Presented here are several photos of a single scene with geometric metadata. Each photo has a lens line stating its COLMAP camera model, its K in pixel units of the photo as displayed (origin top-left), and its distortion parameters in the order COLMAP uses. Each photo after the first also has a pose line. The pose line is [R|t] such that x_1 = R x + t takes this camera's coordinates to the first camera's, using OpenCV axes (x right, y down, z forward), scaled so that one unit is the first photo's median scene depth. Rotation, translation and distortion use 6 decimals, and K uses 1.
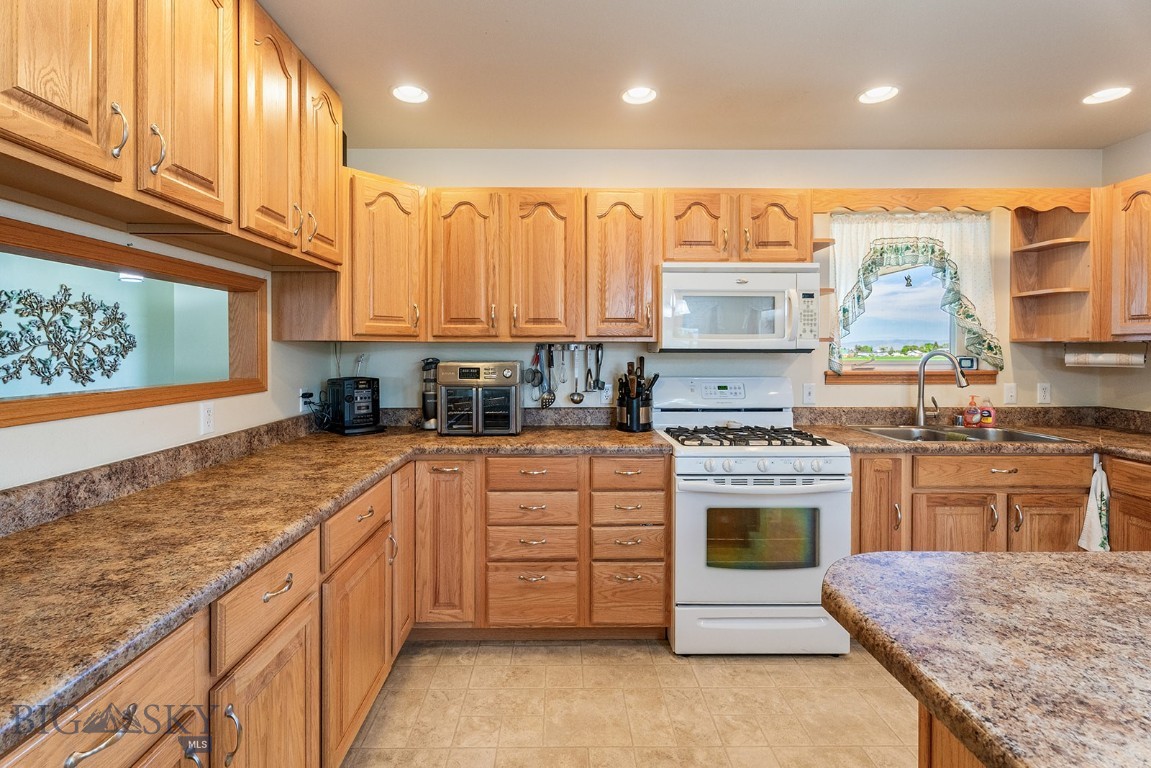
lens RADIAL K [[524.9, 0, 565.1], [0, 524.9, 358.2], [0, 0, 1]] dist [0.003512, -0.000416]
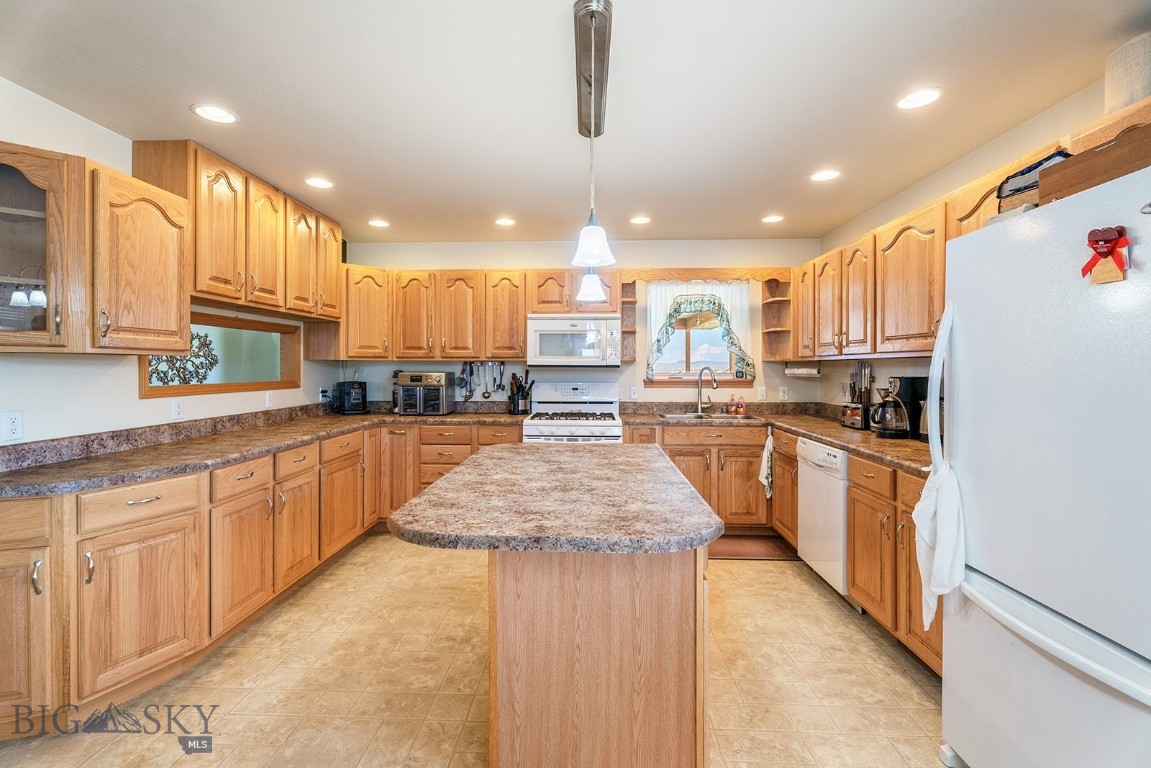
lens RADIAL K [[524.9, 0, 577.3], [0, 524.9, 372.6], [0, 0, 1]] dist [0.003512, -0.000416]
pose [[0.998698, 0.002548, -0.050956, 0.422104], [-0.002784, 0.999986, -0.004560, 0.014018], [0.050944, 0.004696, 0.998690, -0.671526]]
